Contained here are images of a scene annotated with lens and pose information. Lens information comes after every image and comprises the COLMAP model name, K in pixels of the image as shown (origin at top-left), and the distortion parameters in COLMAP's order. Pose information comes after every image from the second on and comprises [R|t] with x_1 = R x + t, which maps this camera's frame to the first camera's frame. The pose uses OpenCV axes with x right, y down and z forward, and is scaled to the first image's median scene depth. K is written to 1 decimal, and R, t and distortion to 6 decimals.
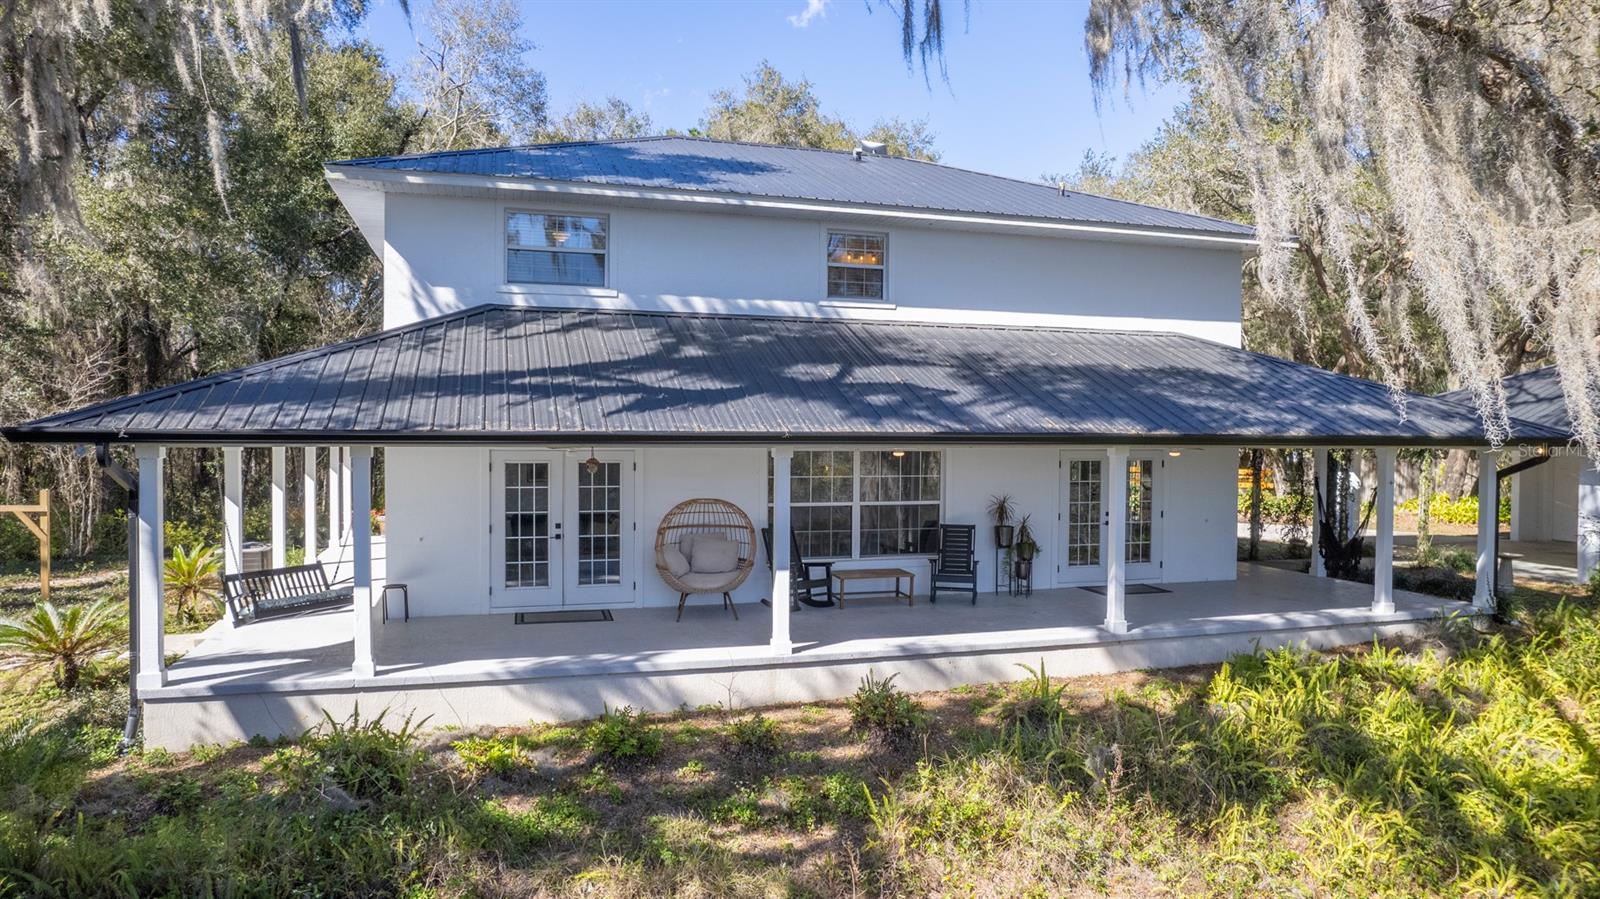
lens RADIAL K [[1014.0, 0, 808.6], [0, 1014.0, 447.6], [0, 0, 1]] dist [-0.050308, 0.034337]
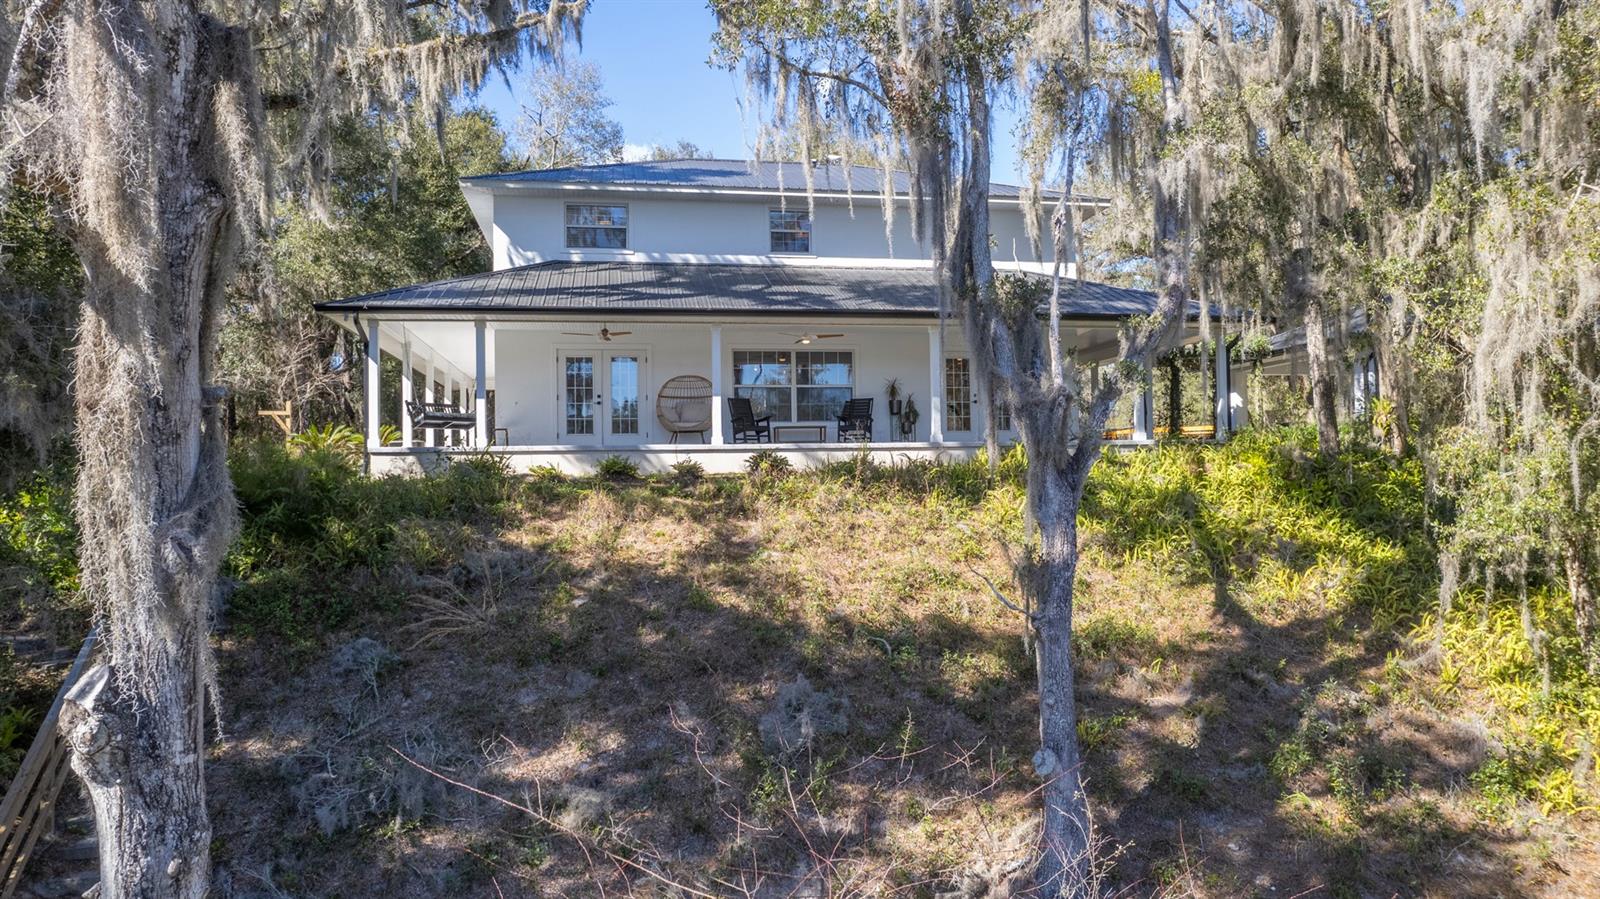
lens RADIAL K [[1011.2, 0, 784.5], [0, 1011.2, 468.0], [0, 0, 1]] dist [-0.067430, 0.063716]
pose [[0.991628, -0.018341, -0.127818, 0.234885], [0.015827, 0.999661, -0.020652, 0.219123], [0.128153, 0.018456, 0.991583, -0.519159]]
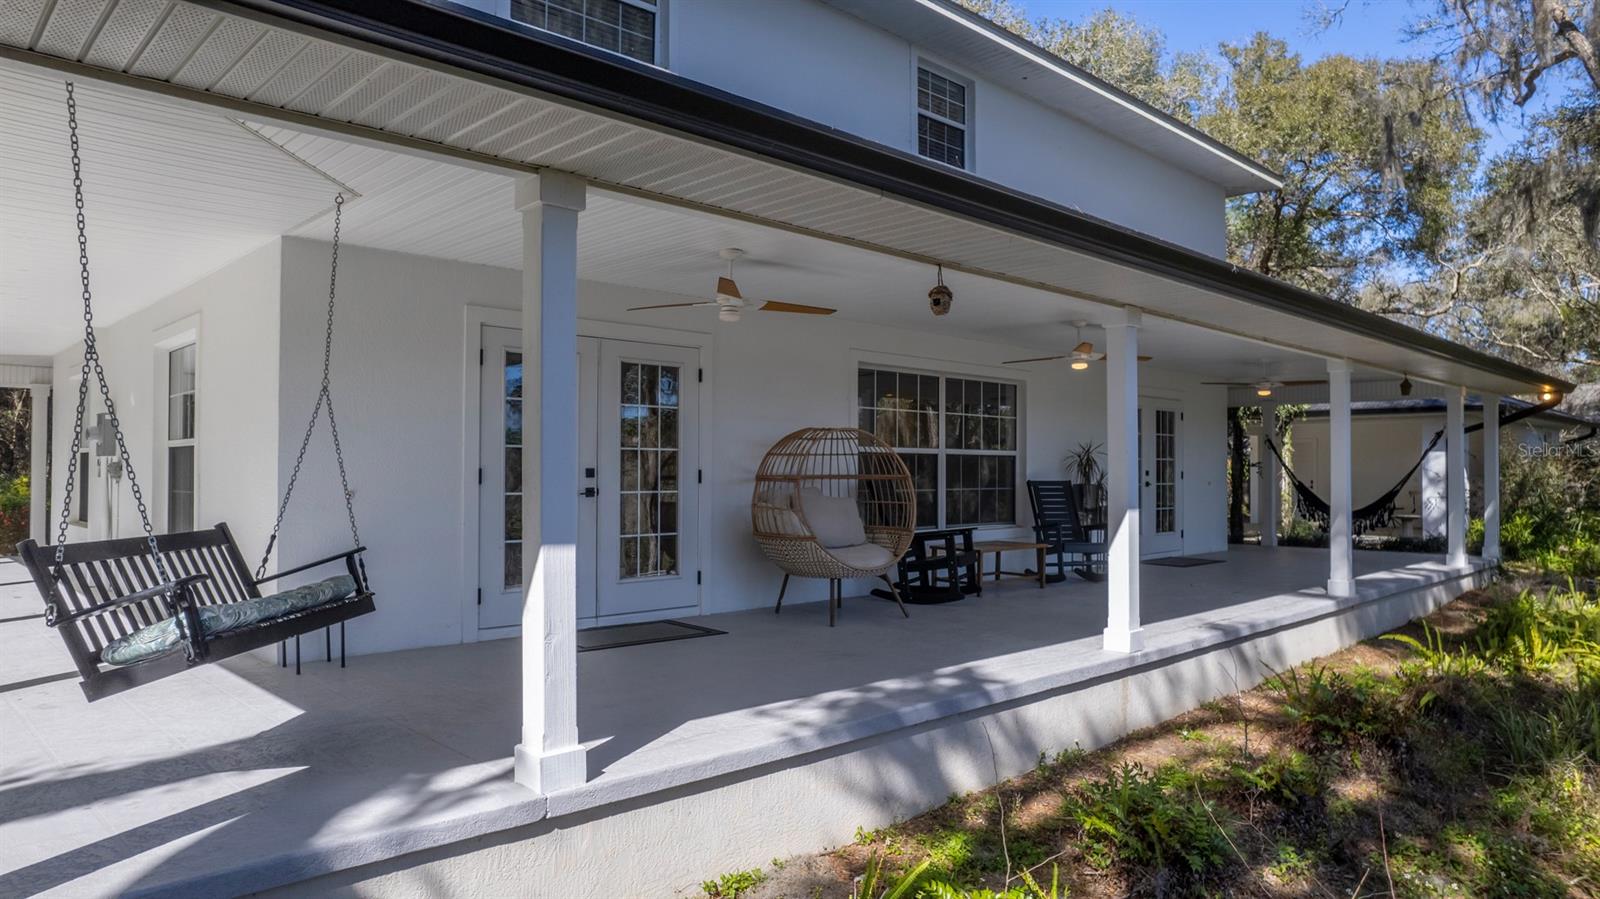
lens RADIAL K [[1026.6, 0, 824.9], [0, 1026.6, 452.4], [0, 0, 1]] dist [-0.037150, 0.000285]
pose [[0.887302, 0.004807, 0.461164, -0.374634], [0.008925, 0.999579, -0.027591, 0.079168], [-0.461103, 0.028598, 0.886886, 0.424907]]
